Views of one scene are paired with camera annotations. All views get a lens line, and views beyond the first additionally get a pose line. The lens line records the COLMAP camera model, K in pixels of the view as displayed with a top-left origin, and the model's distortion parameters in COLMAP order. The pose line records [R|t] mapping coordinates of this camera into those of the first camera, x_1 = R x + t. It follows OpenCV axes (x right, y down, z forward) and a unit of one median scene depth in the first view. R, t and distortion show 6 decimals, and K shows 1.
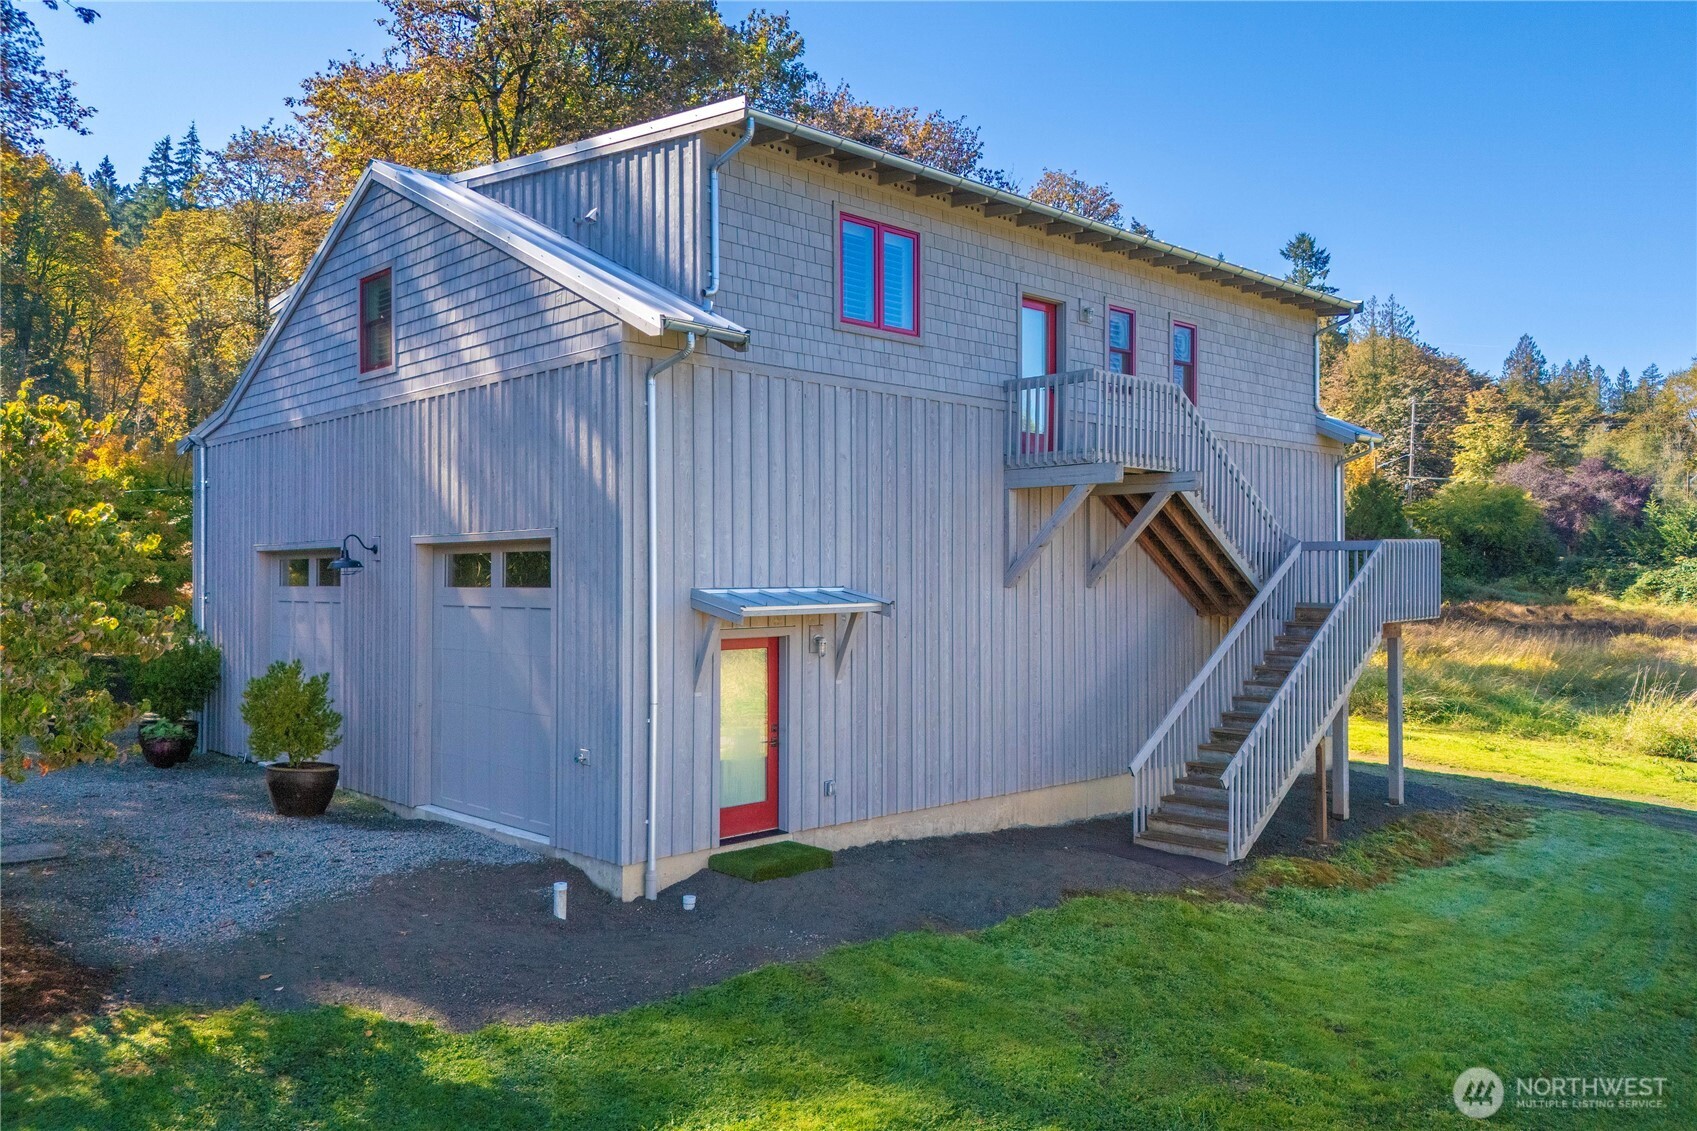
lens RADIAL K [[1253.2, 0, 847.8], [0, 1253.2, 537.5], [0, 0, 1]] dist [0.005902, -0.000933]
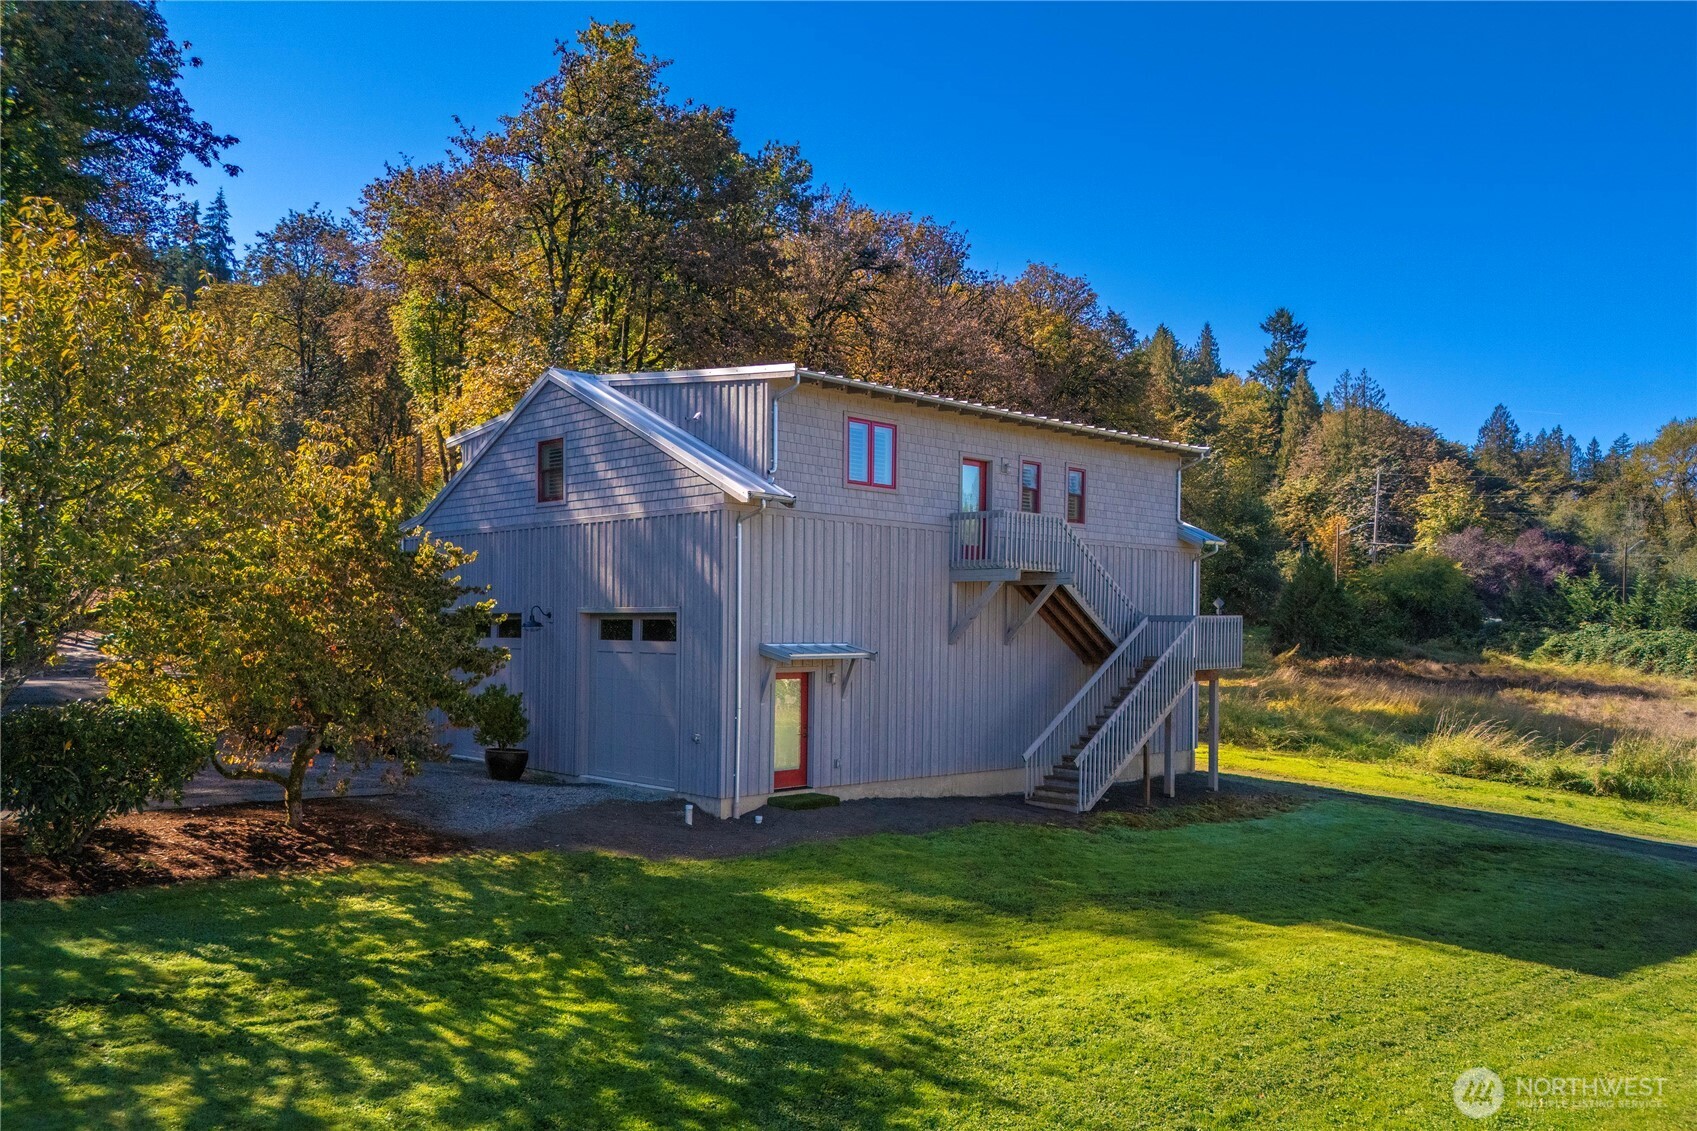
lens RADIAL K [[1202.4, 0, 767.4], [0, 1202.4, 642.4], [0, 0, 1]] dist [0.000877, -0.000336]
pose [[0.997975, 0.011669, -0.062522, -0.008154], [-0.009021, 0.999057, 0.042472, -0.024284], [0.062959, -0.041822, 0.997139, -0.517948]]
